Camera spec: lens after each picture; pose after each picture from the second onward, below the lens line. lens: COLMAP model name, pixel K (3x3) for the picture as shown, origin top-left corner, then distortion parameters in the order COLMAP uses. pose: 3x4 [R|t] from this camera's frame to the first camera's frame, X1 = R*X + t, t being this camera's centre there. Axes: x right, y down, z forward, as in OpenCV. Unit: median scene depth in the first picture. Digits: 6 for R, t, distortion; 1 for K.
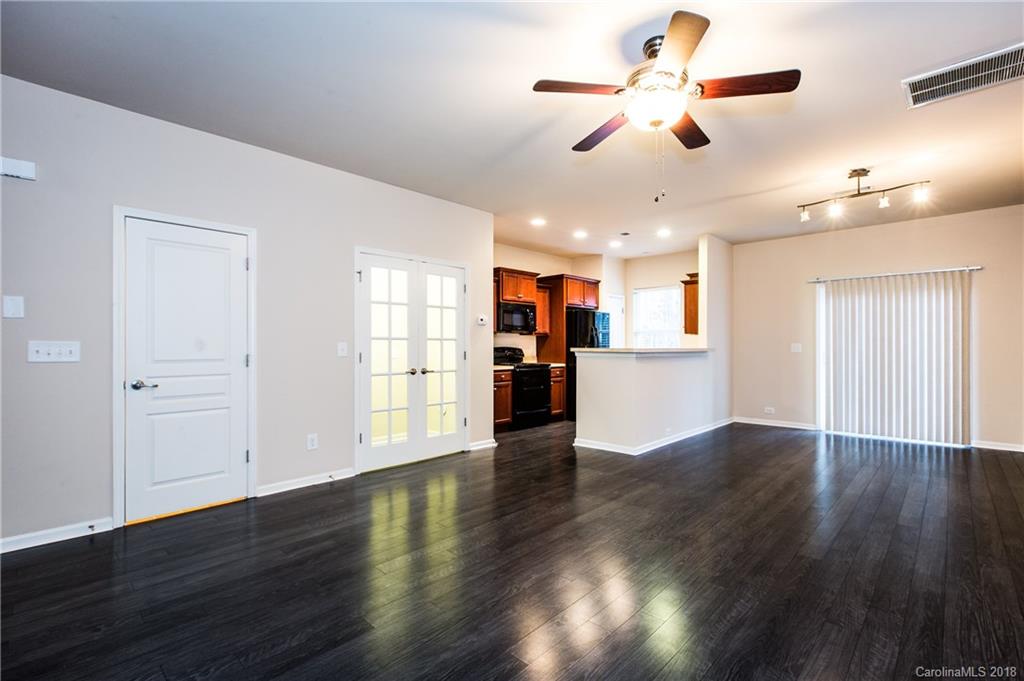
lens RADIAL K [[454.2, 0, 512.0], [0, 454.2, 340.5], [0, 0, 1]] dist [-0.001001, 0.000033]
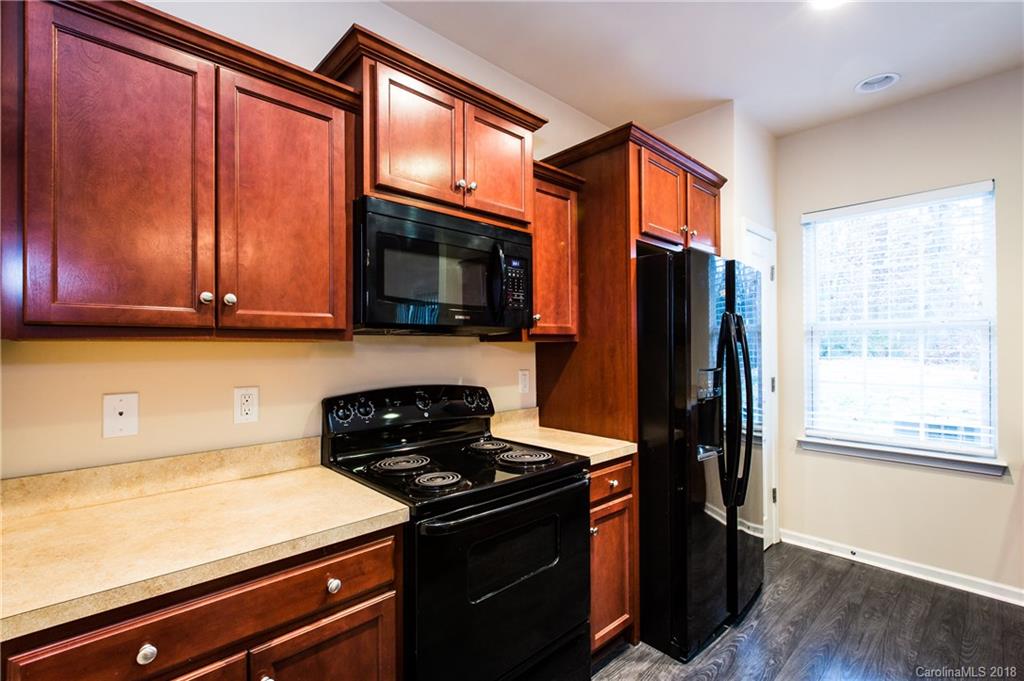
lens RADIAL K [[454.2, 0, 512.0], [0, 454.2, 340.5], [0, 0, 1]] dist [-0.001001, 0.000033]
pose [[0.999686, -0.004169, -0.024712, 0.047172], [0.004234, 0.999988, 0.002562, -0.013716], [0.024701, -0.002666, 0.999691, 0.724326]]
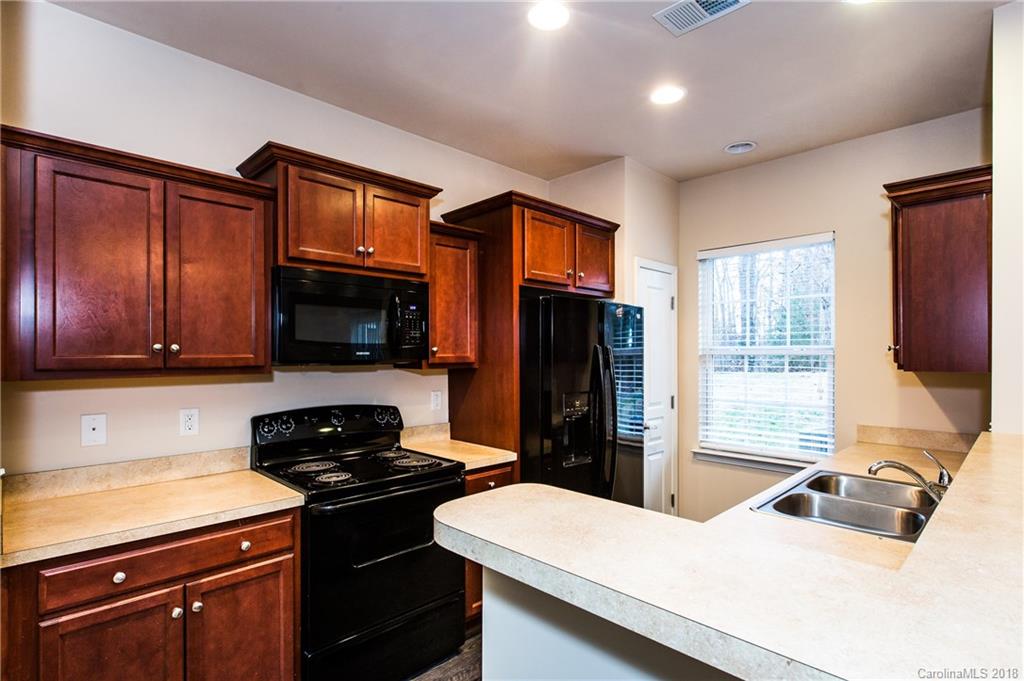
lens RADIAL K [[502.1, 0, 517.1], [0, 502.1, 350.1], [0, 0, 1]] dist [0.003023, 0.000273]
pose [[0.999998, -0.000845, -0.001991, 0.119368], [0.000863, 0.999960, 0.008925, -0.030382], [0.001983, -0.008927, 0.999958, 0.625831]]
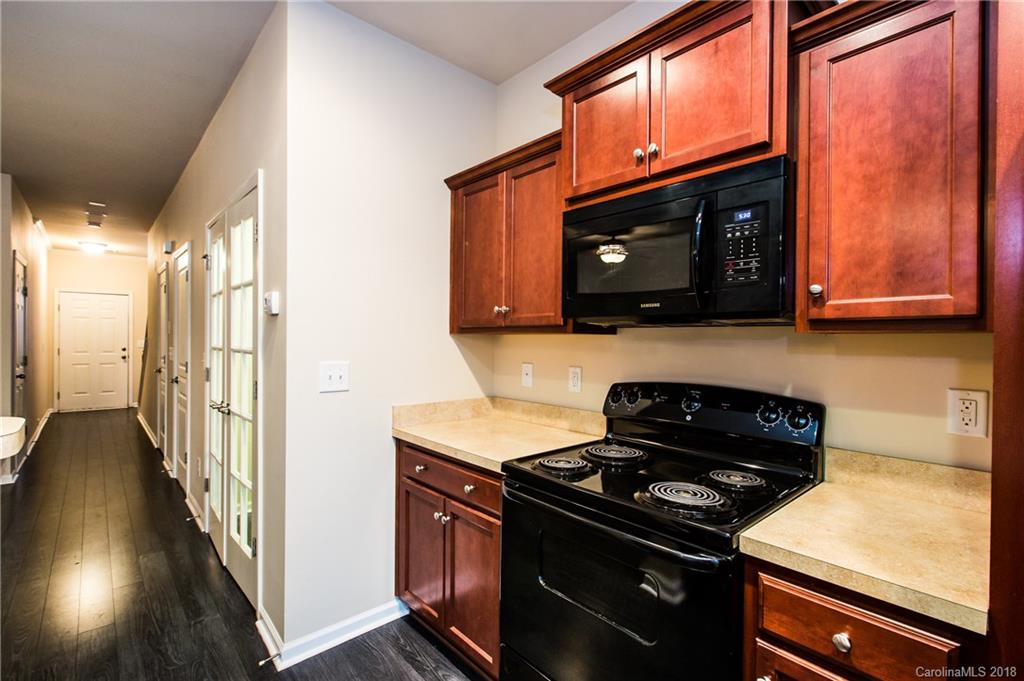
lens RADIAL K [[468.5, 0, 510.4], [0, 468.5, 337.5], [0, 0, 1]] dist [-0.000338, 0.000061]
pose [[-0.048243, -0.001379, -0.998835, 0.229511], [0.008238, 0.999964, -0.001778, -0.011007], [0.998802, -0.008314, -0.048230, 0.908059]]
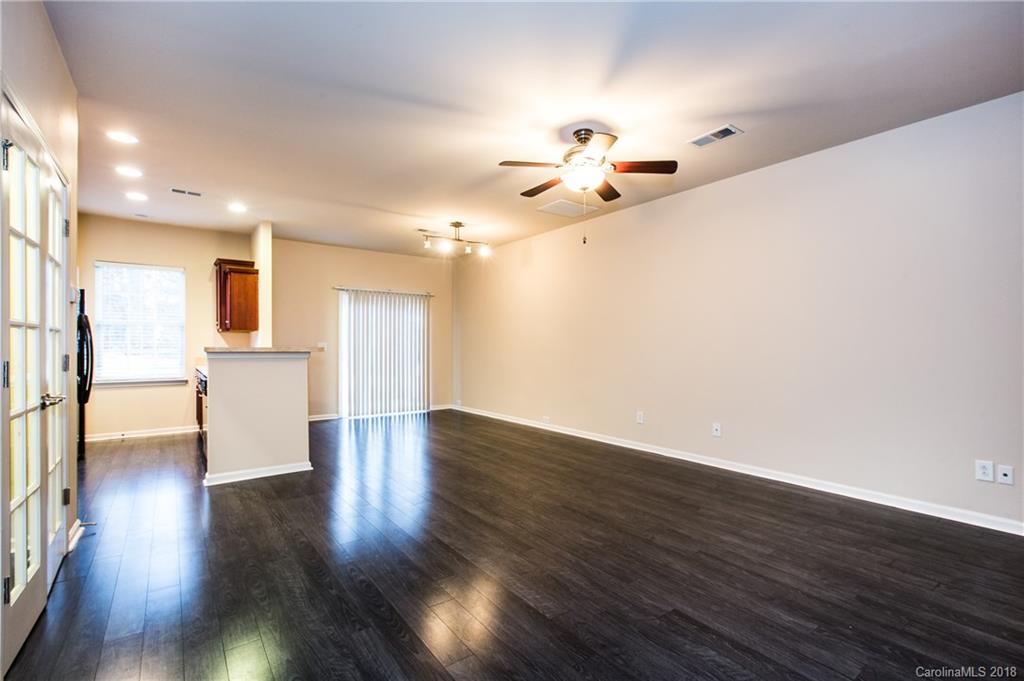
lens RADIAL K [[484.7, 0, 512.0], [0, 484.7, 340.5], [0, 0, 1]] dist [0.001021, 0.000328]
pose [[0.163154, 0.011108, 0.986538, -0.396852], [-0.014752, 0.999852, -0.008819, 0.004267], [-0.986490, -0.013114, 0.163293, 0.317291]]
